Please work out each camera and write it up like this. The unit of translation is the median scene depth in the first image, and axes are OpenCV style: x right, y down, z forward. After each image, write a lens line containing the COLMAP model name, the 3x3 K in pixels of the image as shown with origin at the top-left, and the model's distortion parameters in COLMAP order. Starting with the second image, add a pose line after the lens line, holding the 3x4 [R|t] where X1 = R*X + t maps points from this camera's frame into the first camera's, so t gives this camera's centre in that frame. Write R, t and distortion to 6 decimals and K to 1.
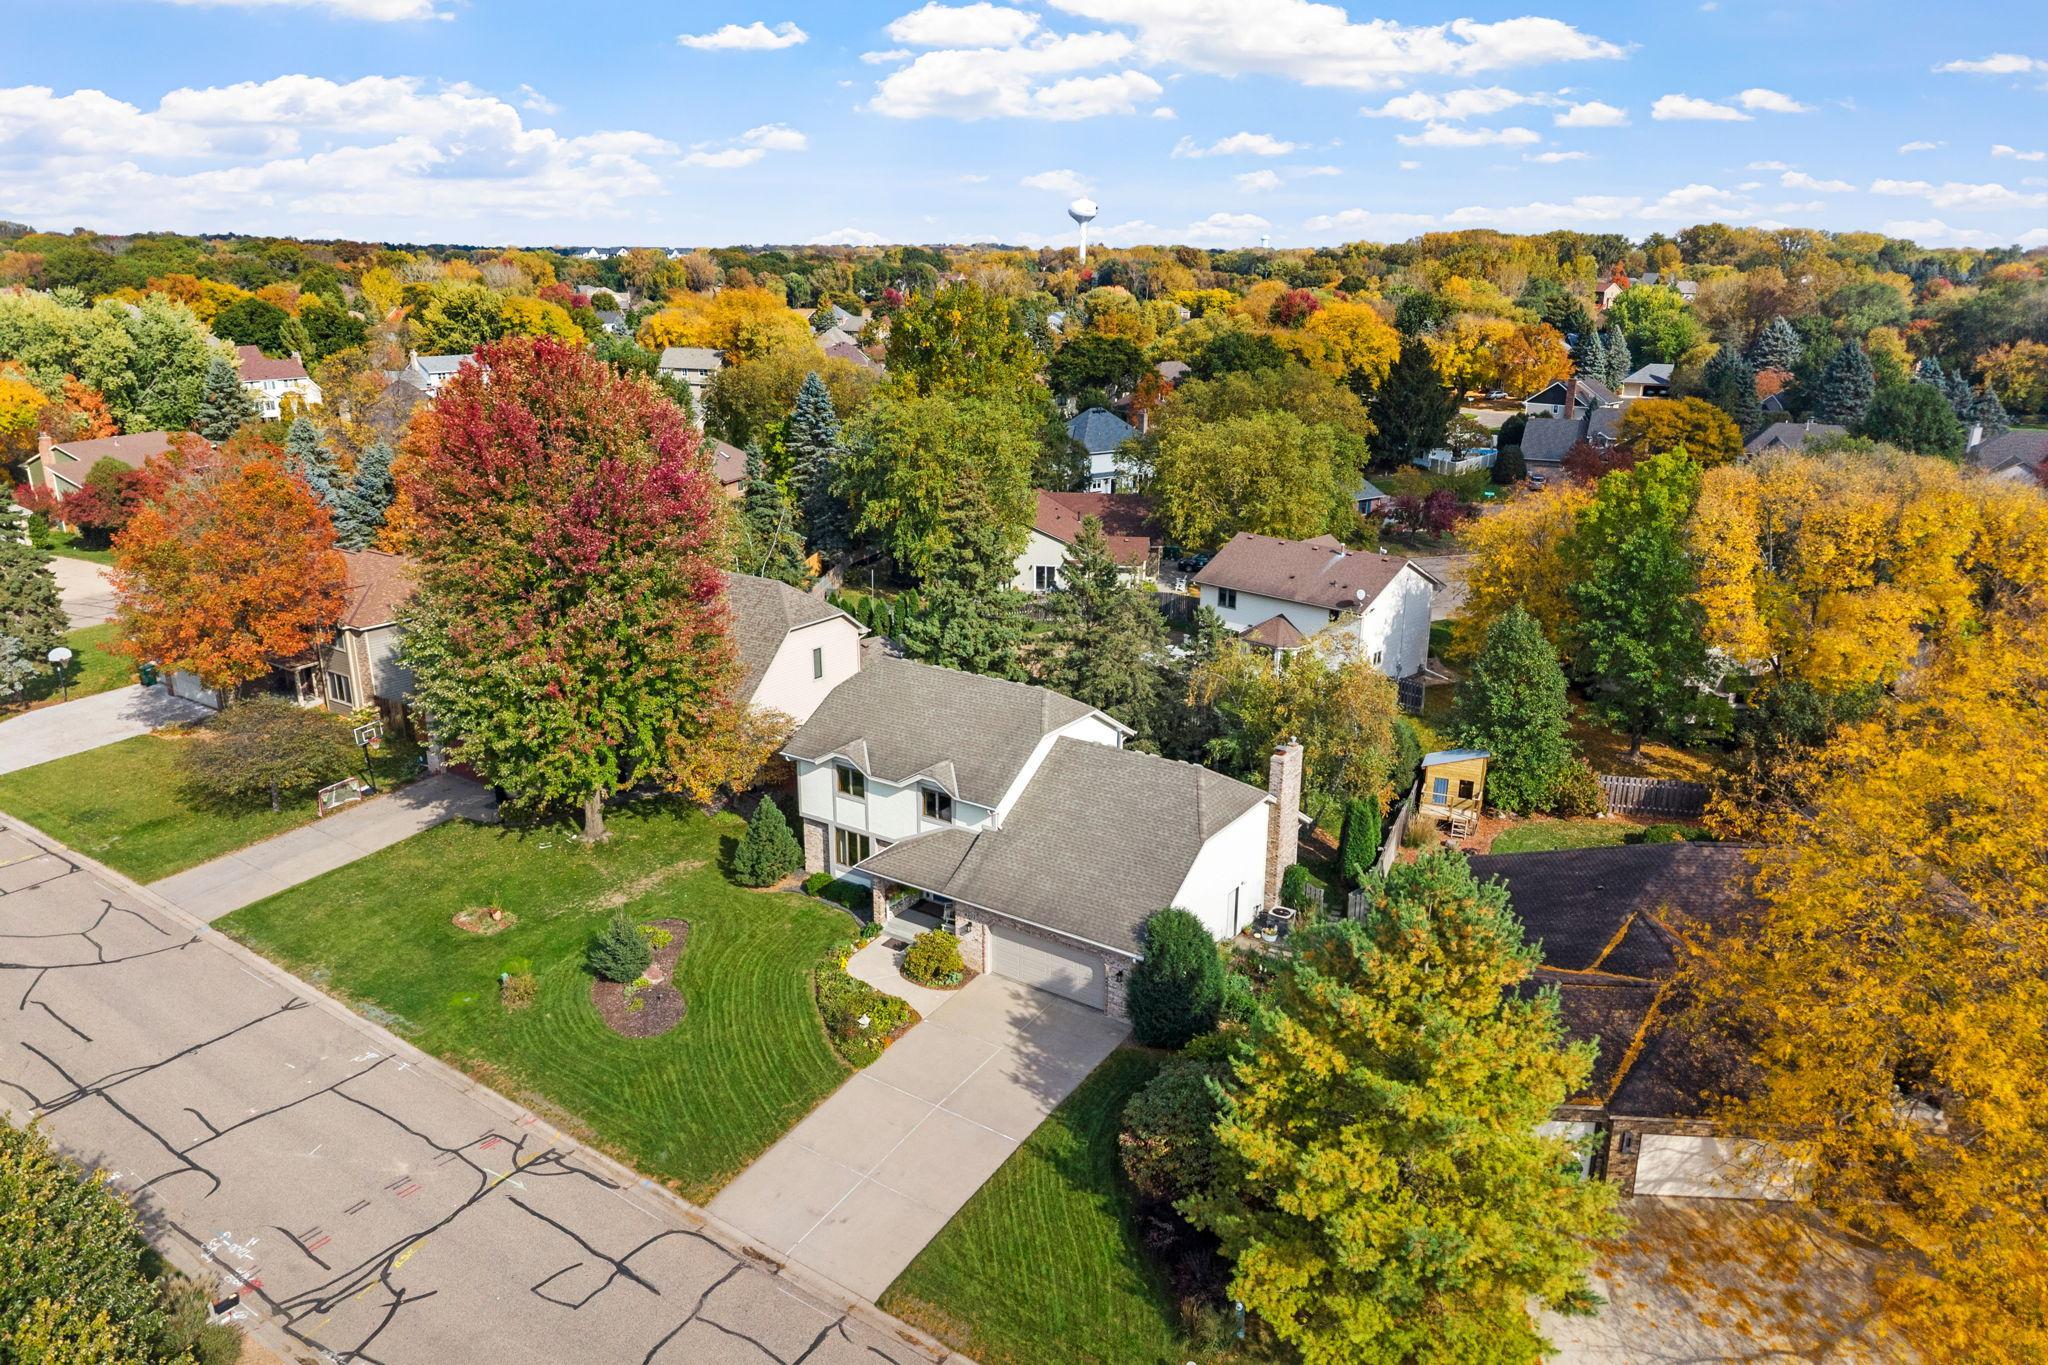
lens RADIAL K [[1364.1, 0, 1024.0], [0, 1364.1, 682.5], [0, 0, 1]] dist [0.063323, -0.076231]
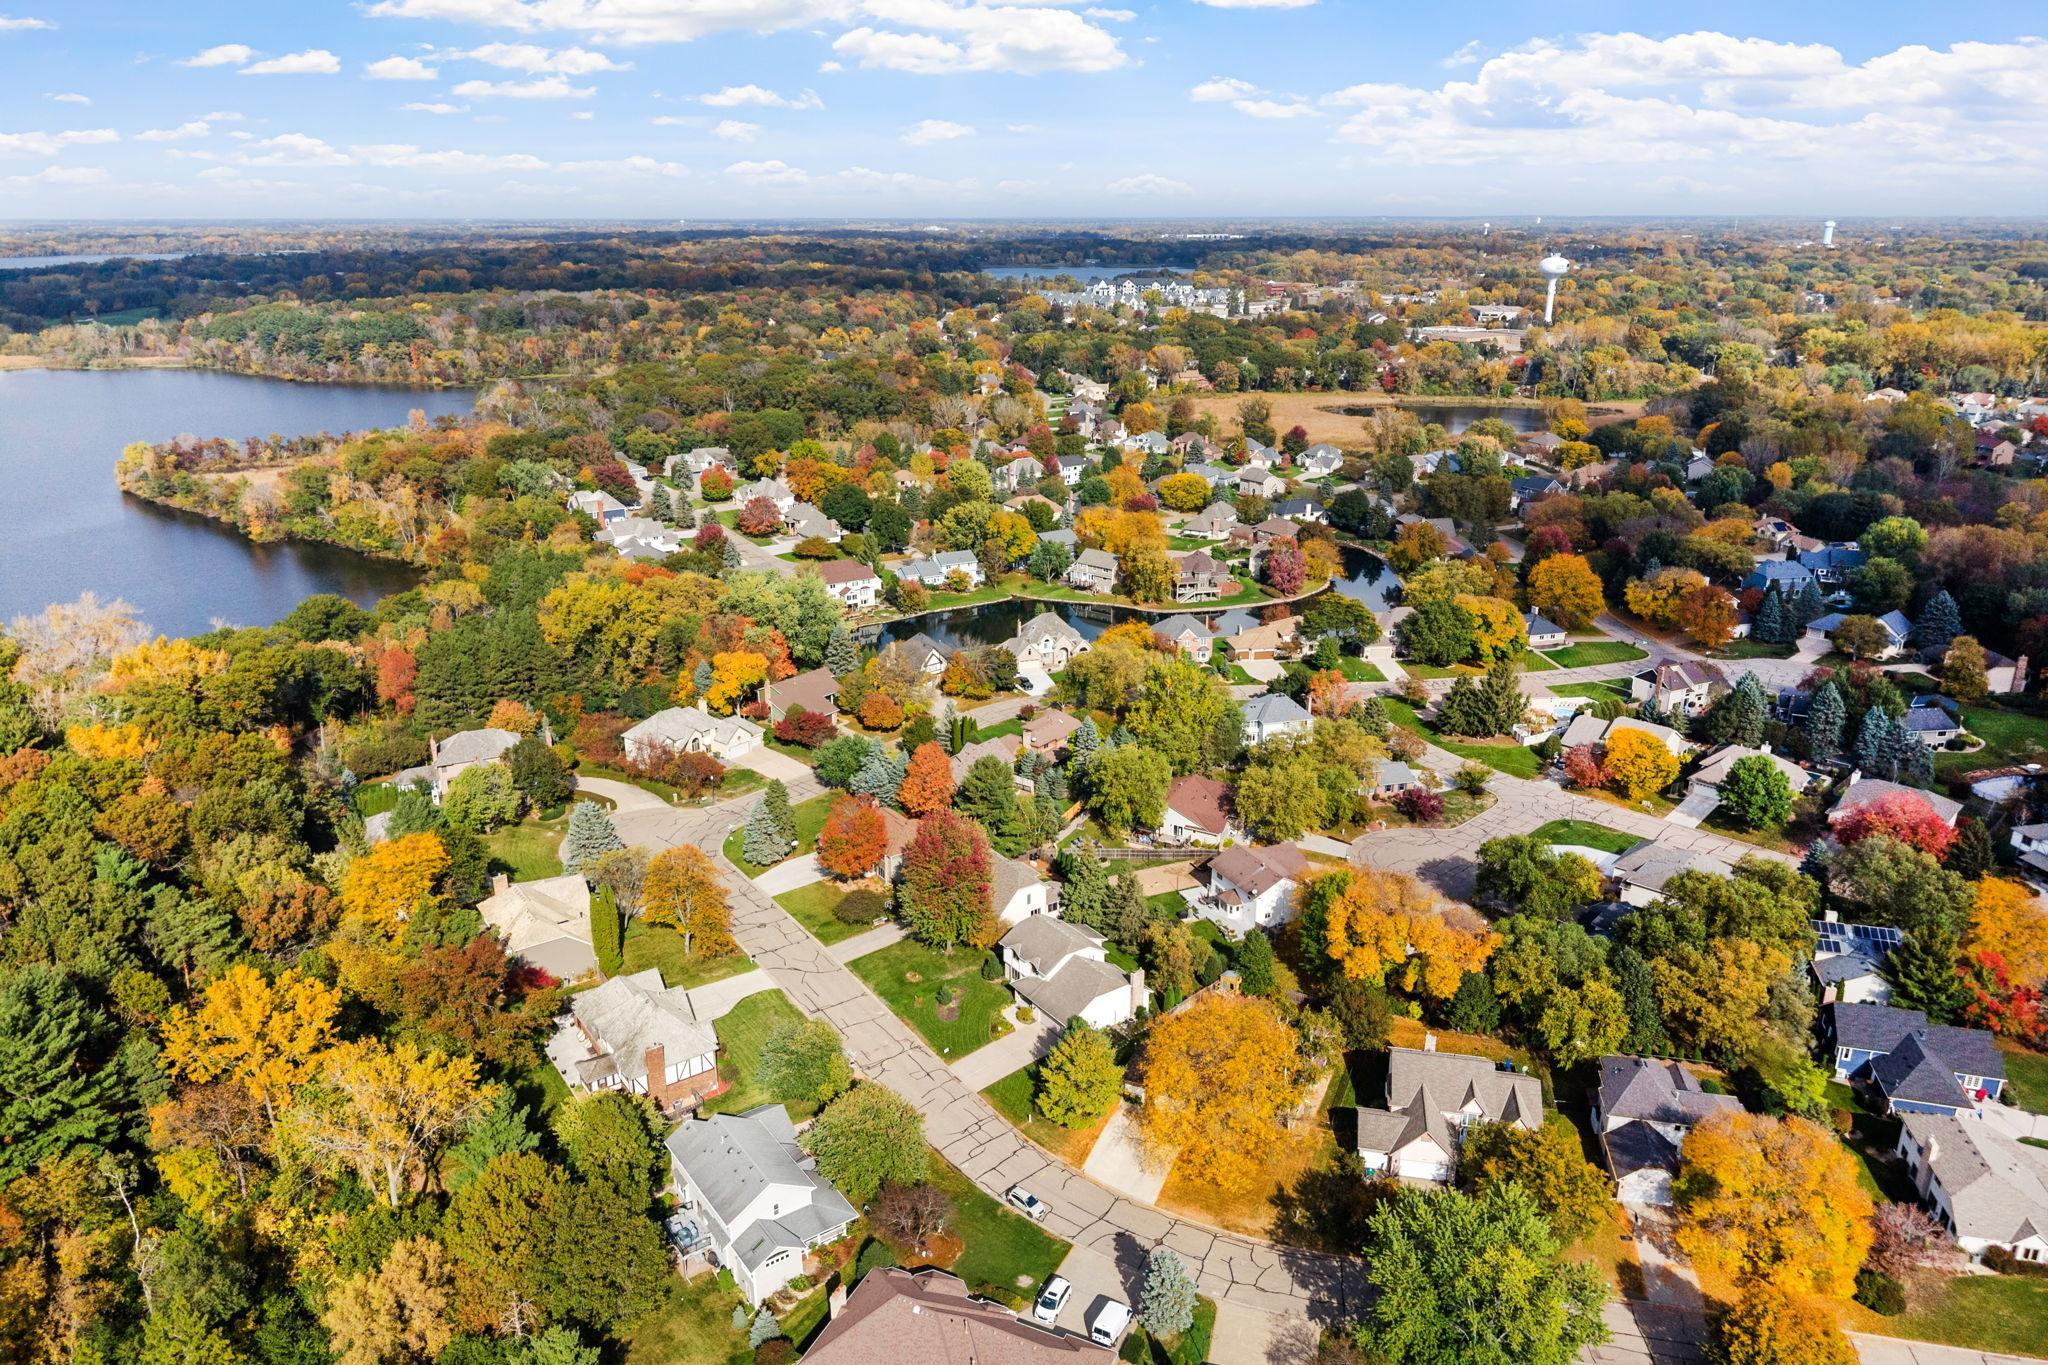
lens RADIAL K [[1364.1, 0, 1024.0], [0, 1364.1, 682.5], [0, 0, 1]] dist [0.063323, -0.076231]
pose [[0.936505, 0.109473, -0.333129, 0.934065], [-0.099403, 0.993928, 0.047179, -0.752638], [0.336271, -0.011069, 0.941700, -2.141441]]
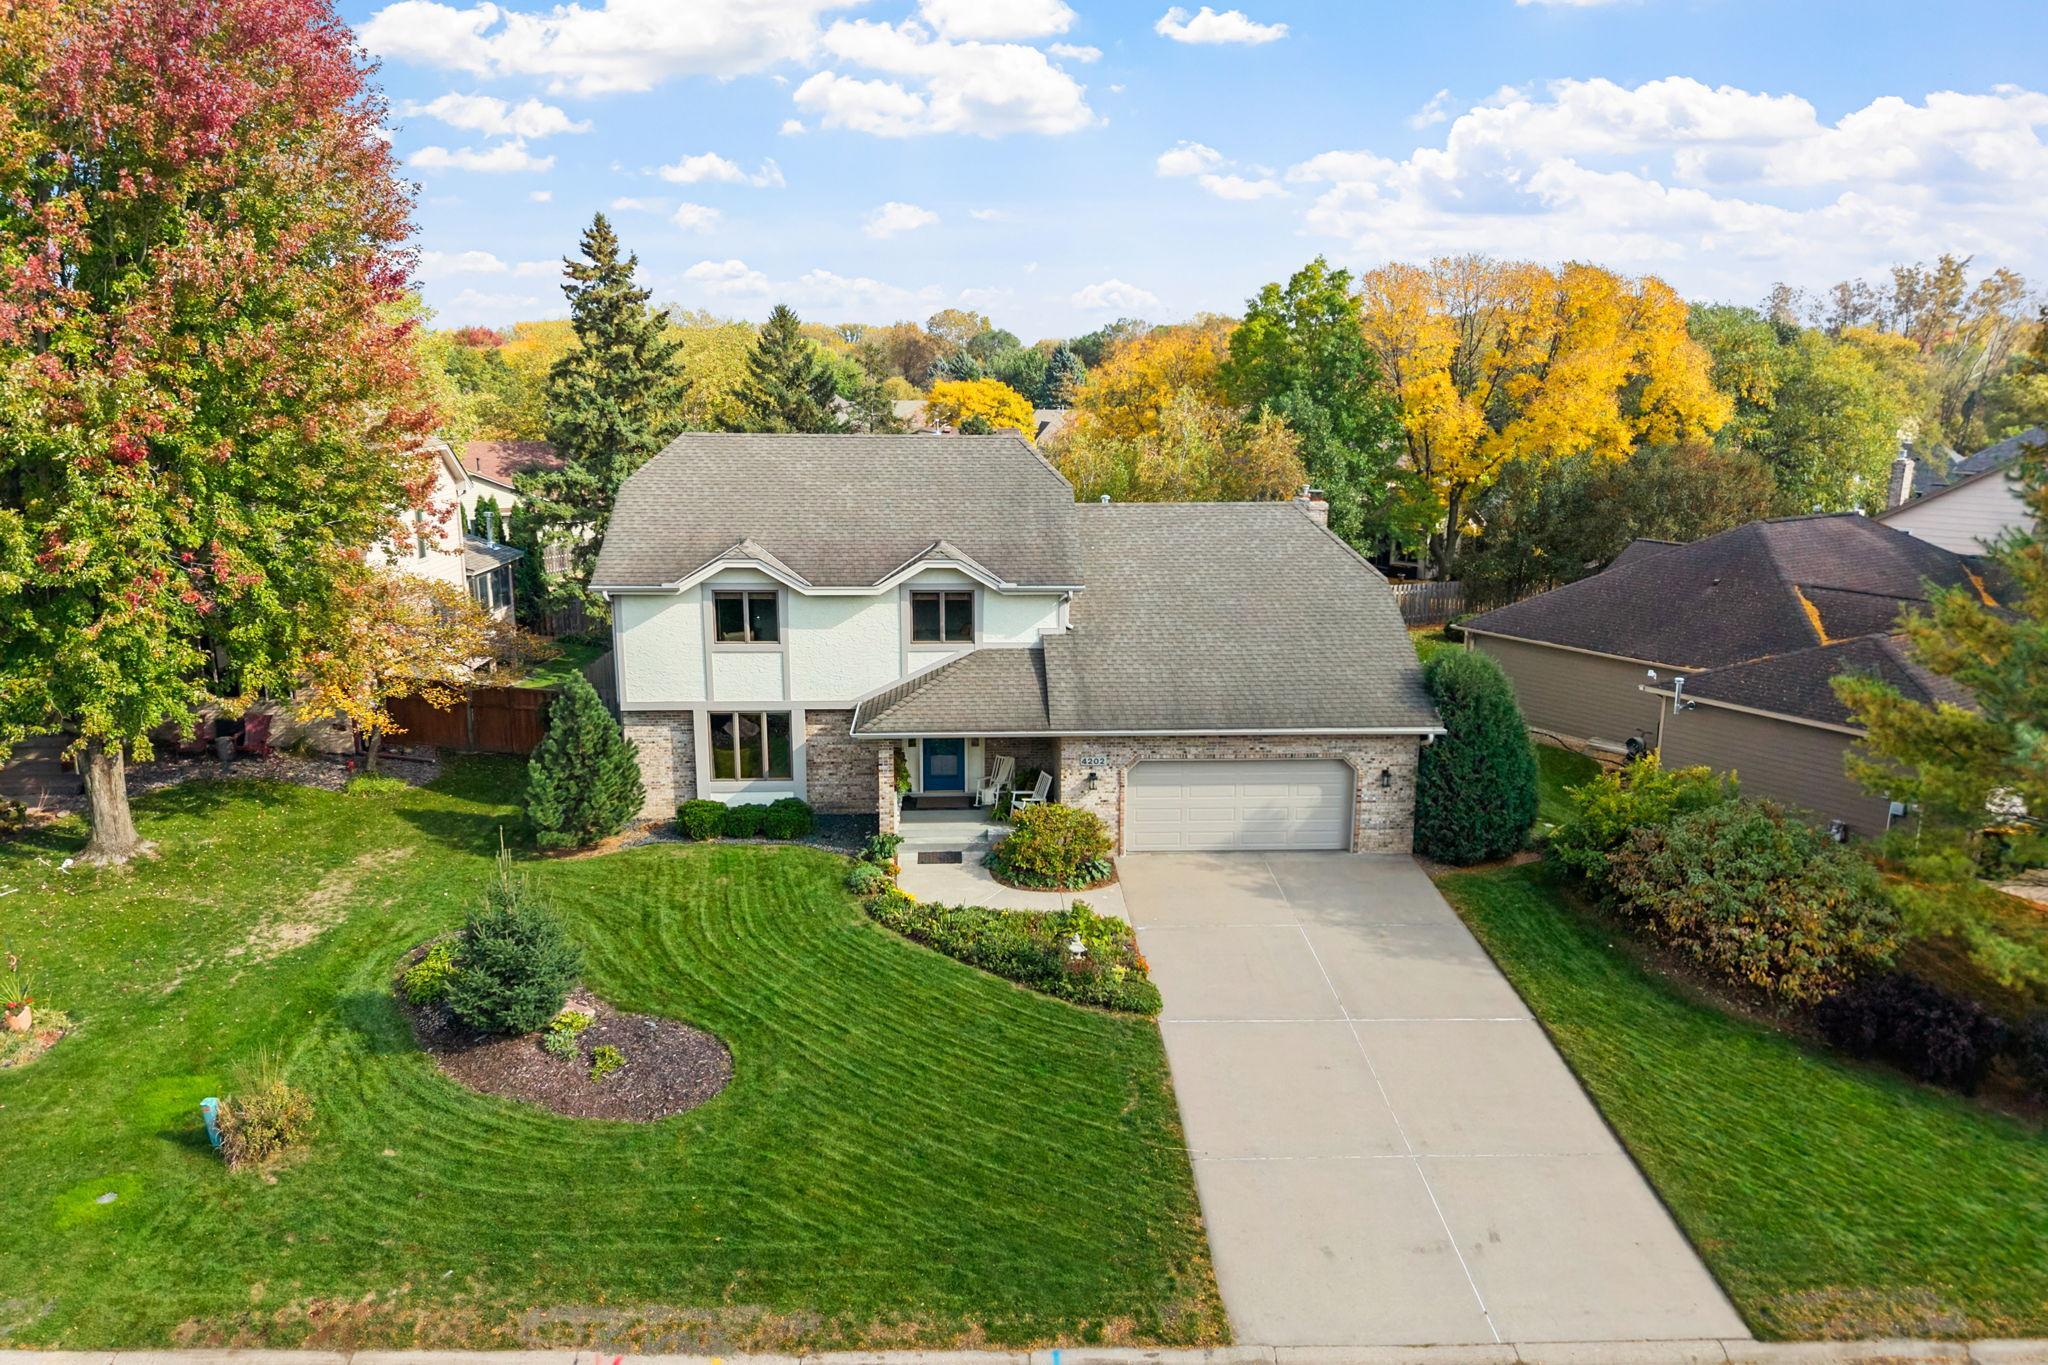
lens RADIAL K [[1364.1, 0, 1024.0], [0, 1364.1, 682.5], [0, 0, 1]] dist [0.063323, -0.076231]
pose [[0.798567, -0.130765, 0.587530, -0.365115], [0.176862, 0.984003, -0.021382, 0.130067], [-0.575336, 0.120986, 0.808920, 0.484574]]
